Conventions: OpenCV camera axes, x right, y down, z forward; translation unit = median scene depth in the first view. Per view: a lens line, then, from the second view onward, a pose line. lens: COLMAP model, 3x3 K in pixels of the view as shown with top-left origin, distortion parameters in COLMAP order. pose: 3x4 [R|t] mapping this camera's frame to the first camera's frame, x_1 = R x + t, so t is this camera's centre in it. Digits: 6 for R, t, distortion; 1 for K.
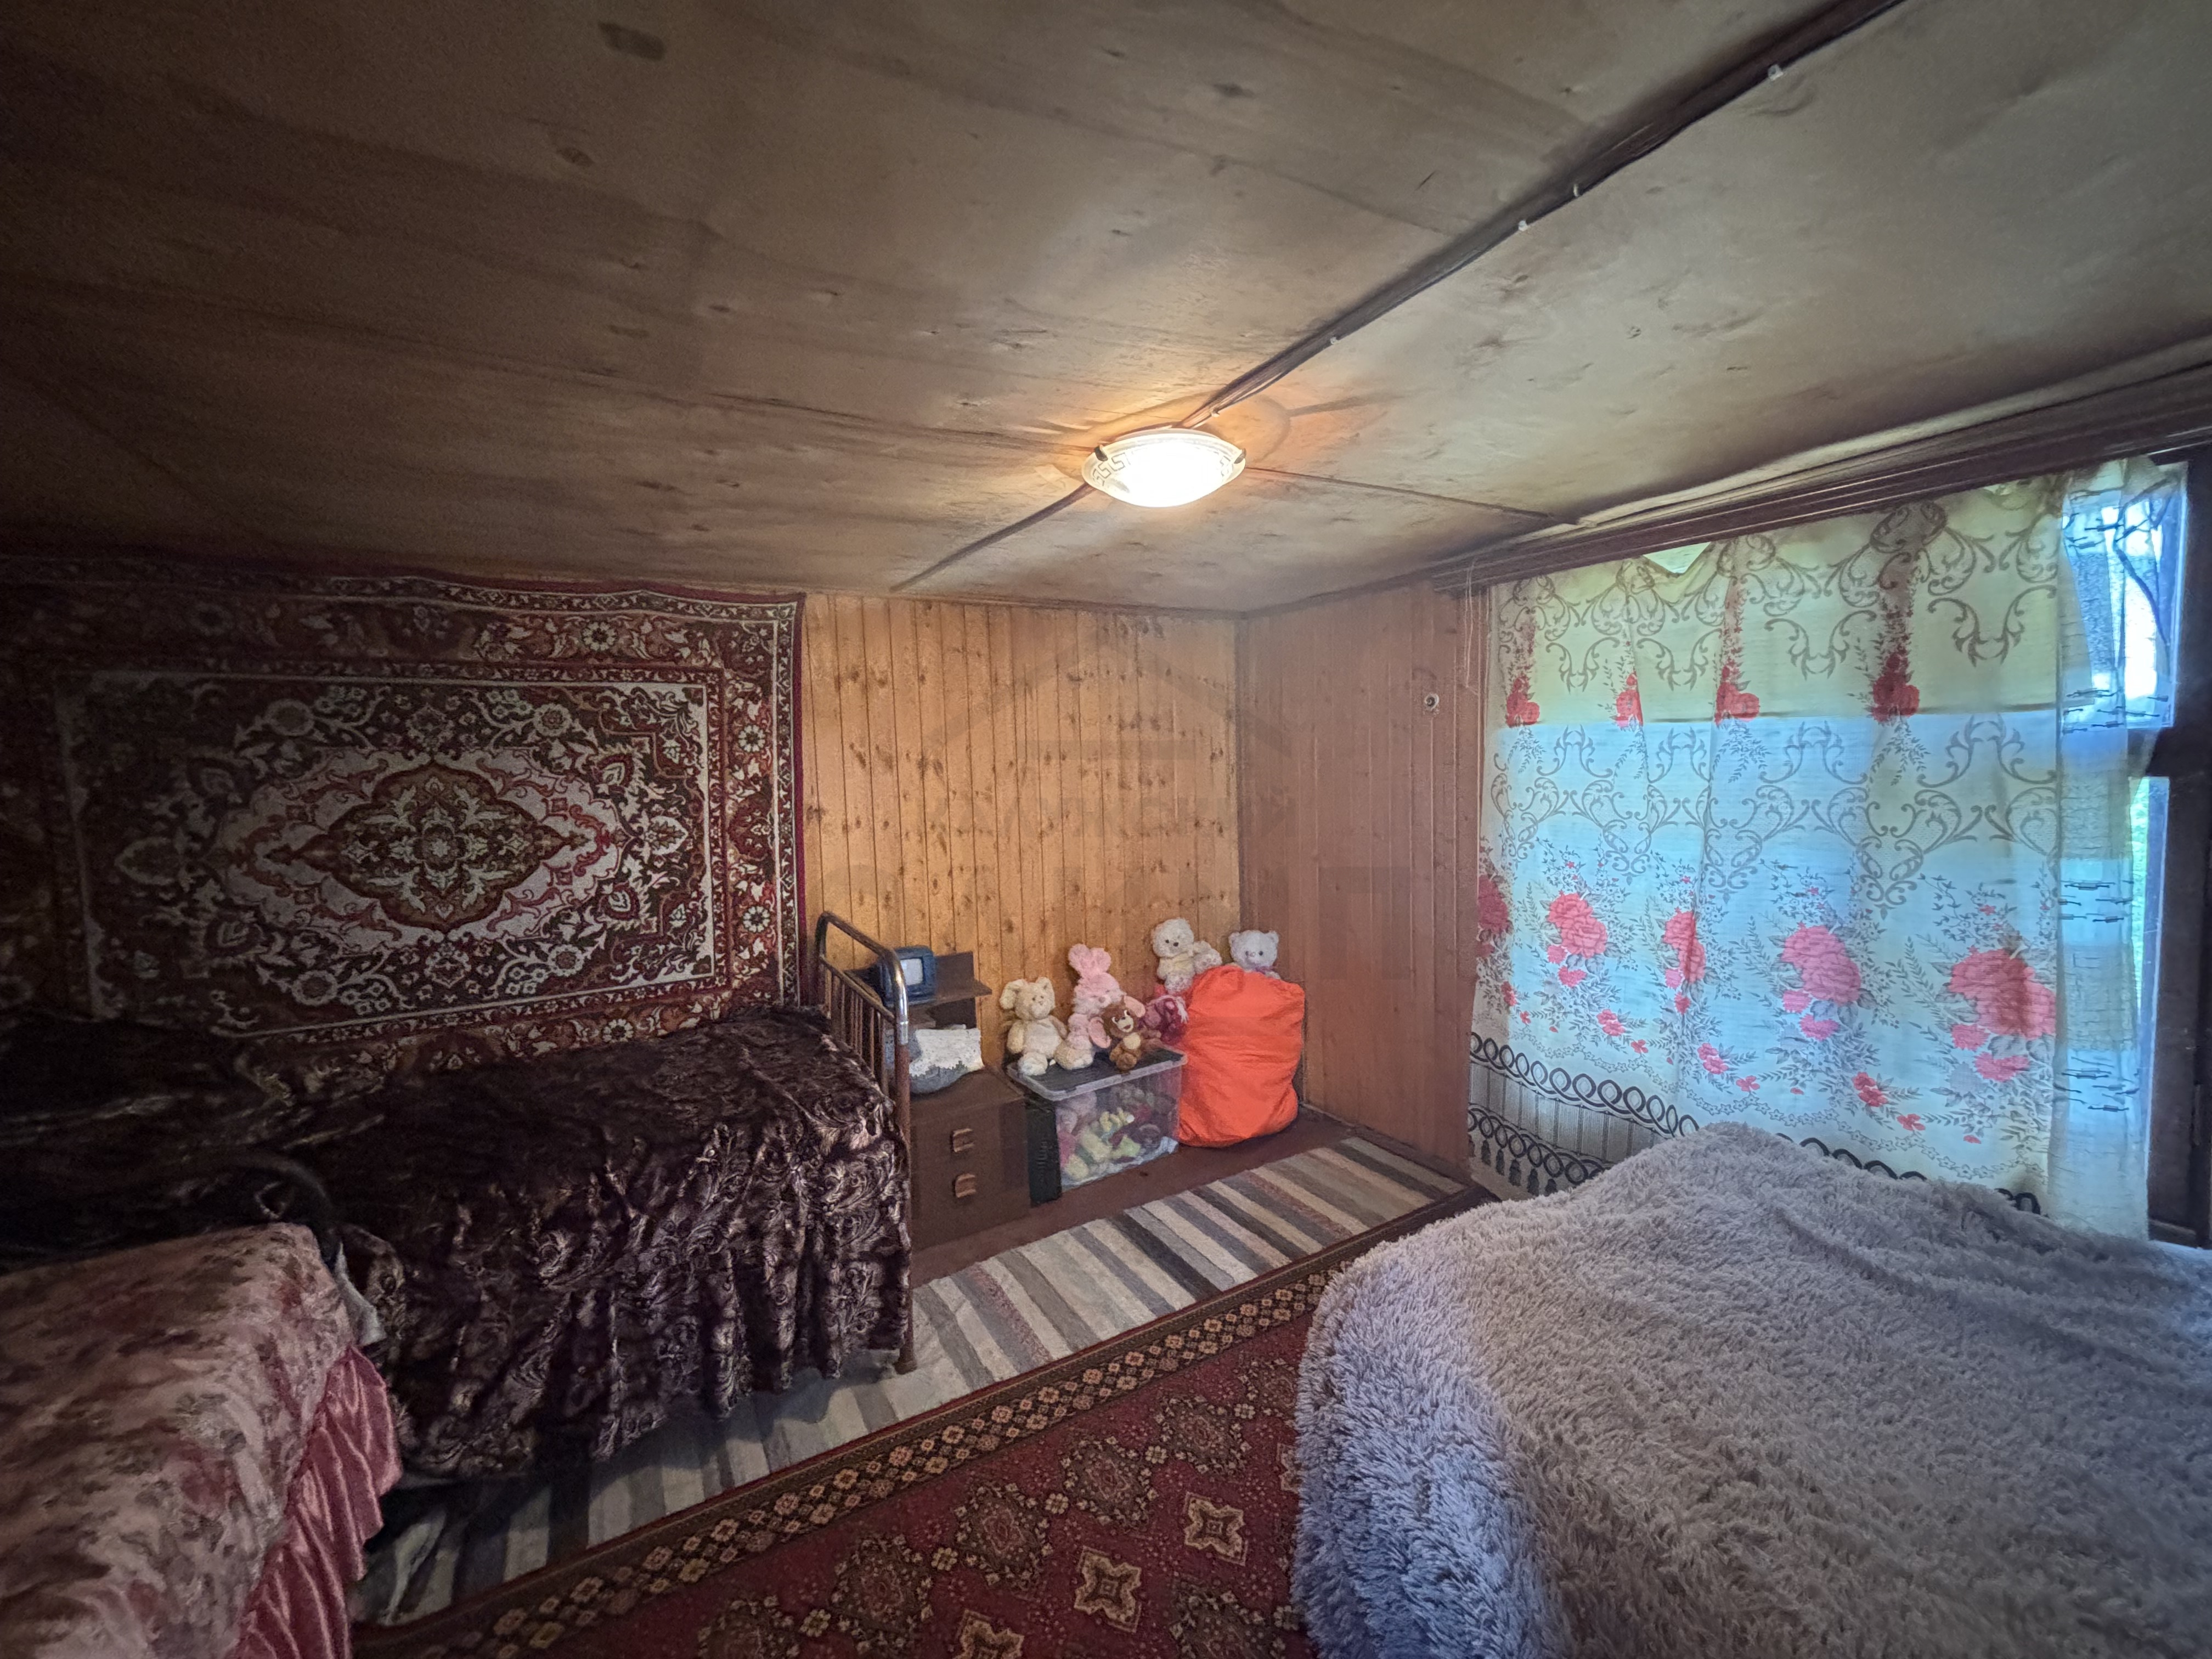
lens RADIAL K [[892.2, 0, 1105.4], [0, 892.2, 826.3], [0, 0, 1]] dist [-0.009133, 0.000752]
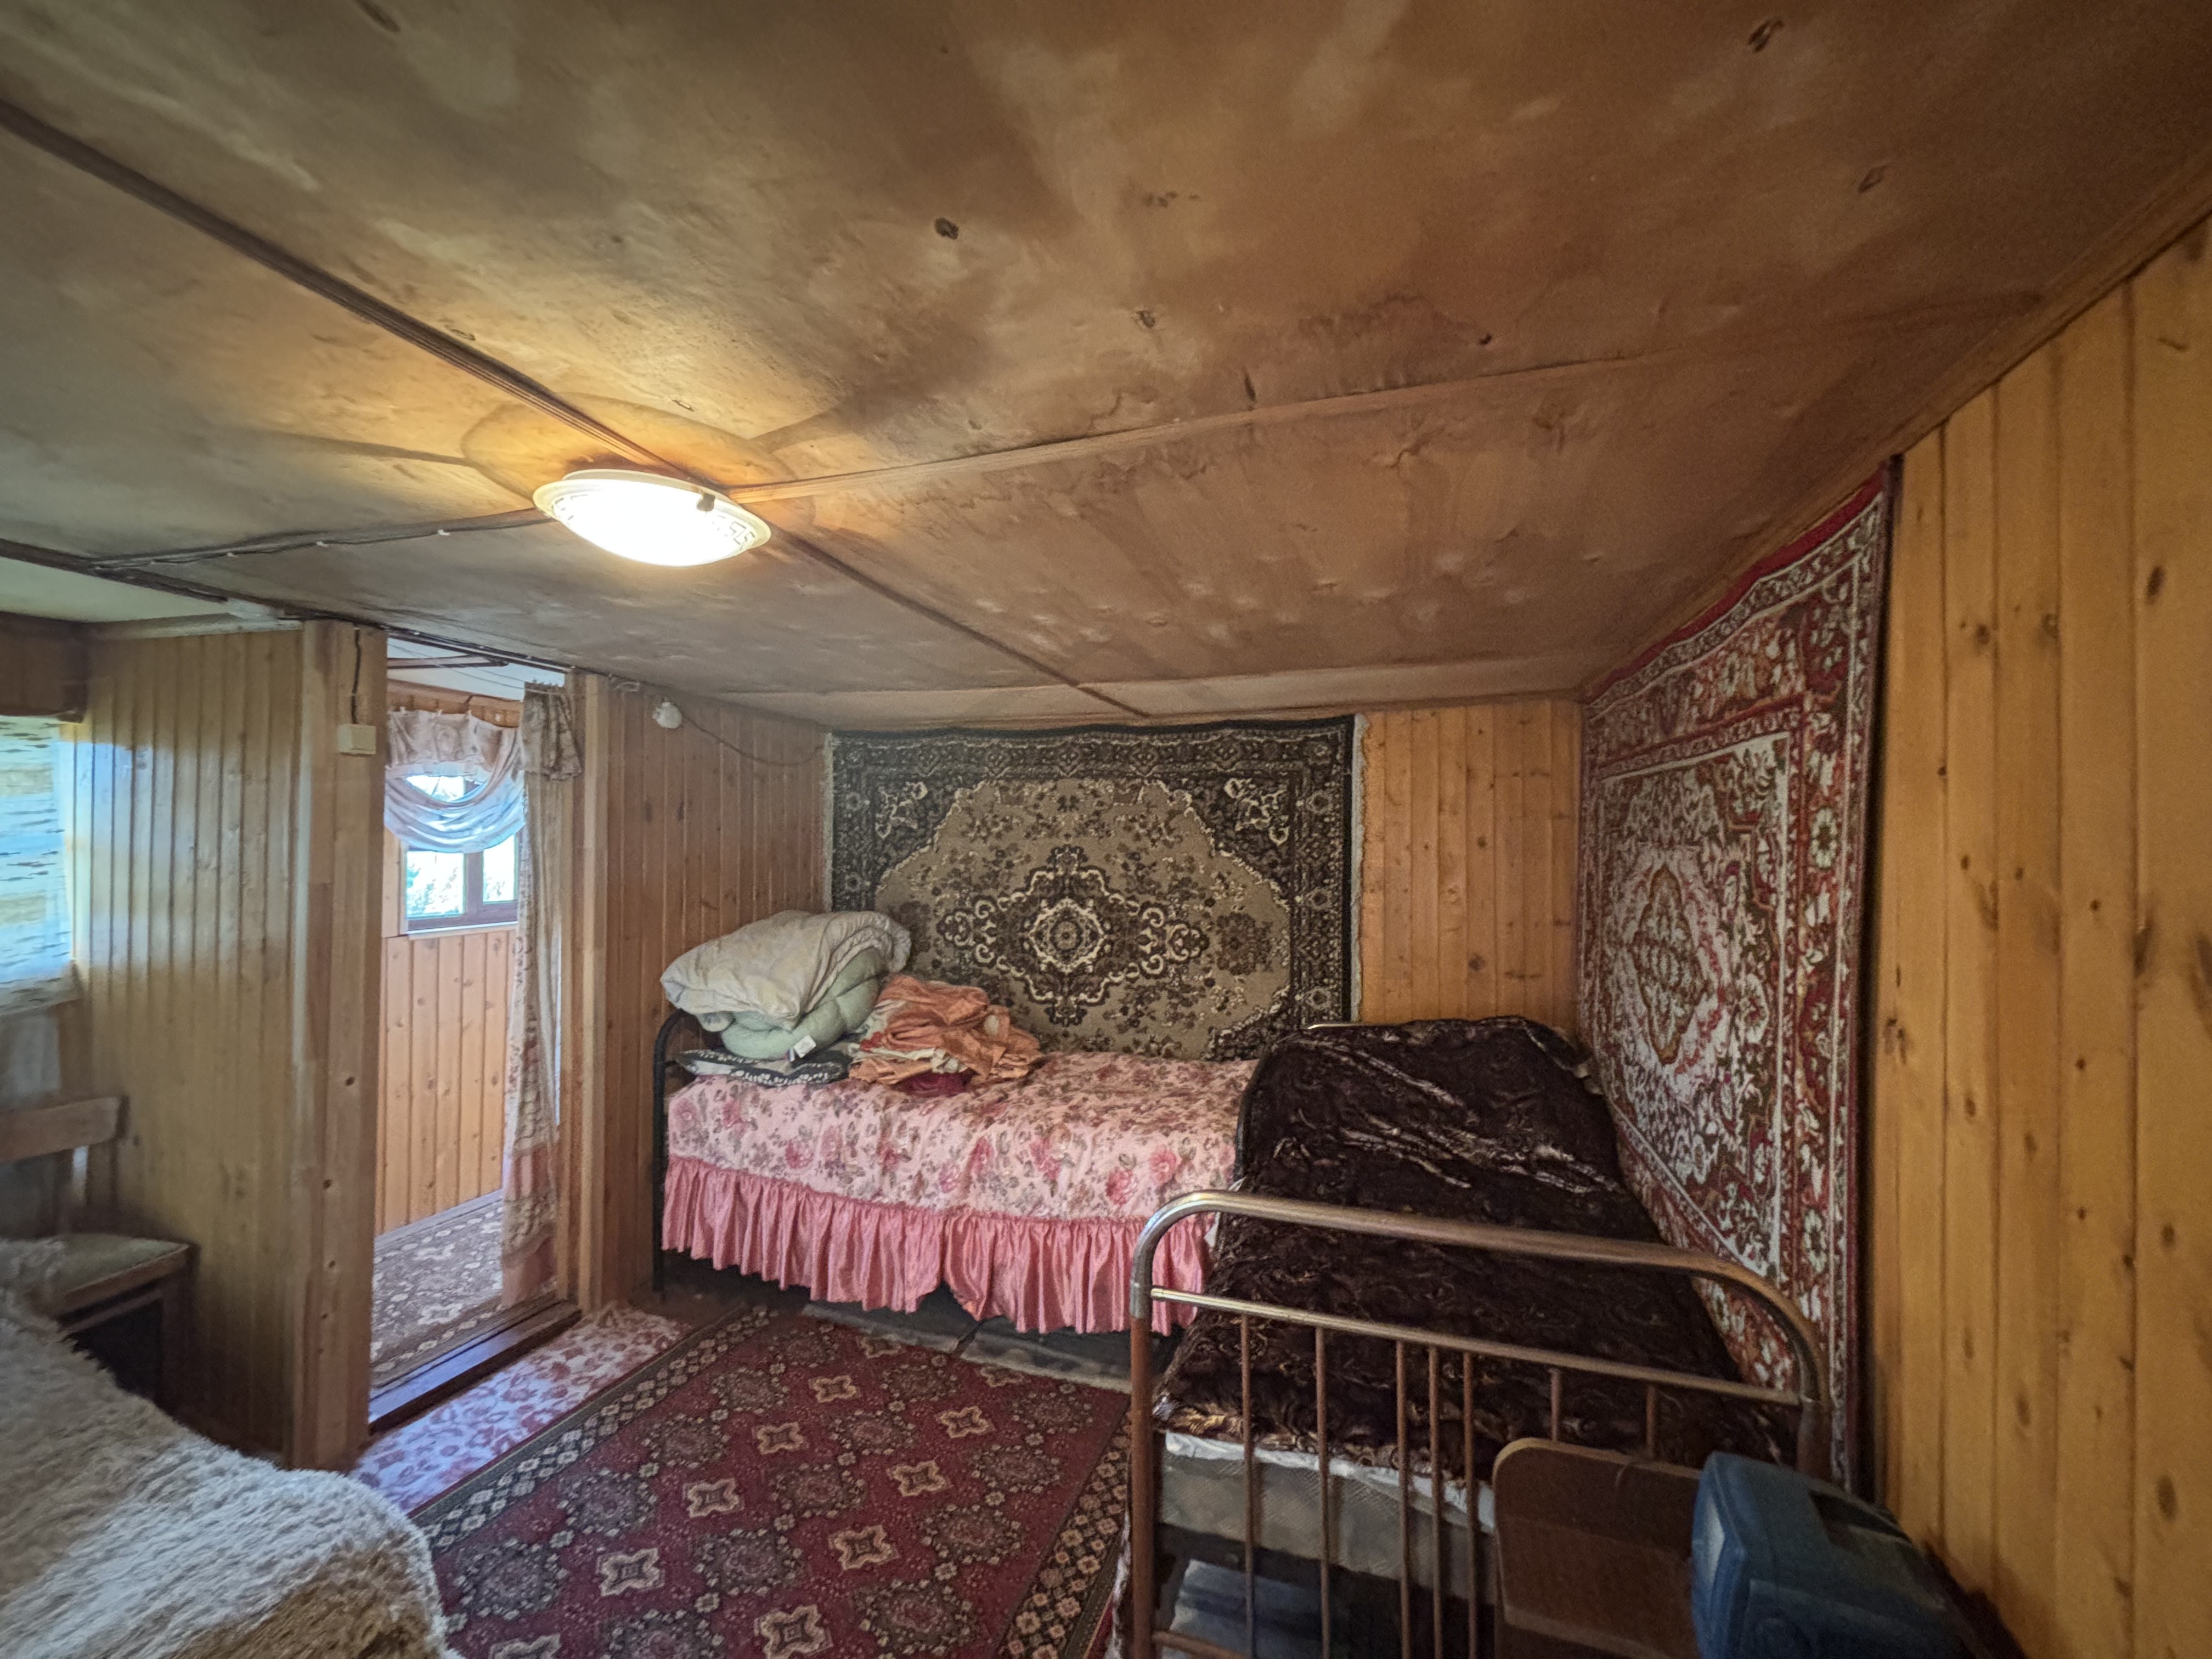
lens RADIAL K [[902.1, 0, 1112.8], [0, 902.1, 834.8], [0, 0, 1]] dist [0.015873, -0.000594]
pose [[-0.753059, 0.016716, -0.657741, 0.200657], [-0.038613, 0.996831, 0.069542, -0.136767], [0.656819, 0.077767, -0.750027, 1.284794]]
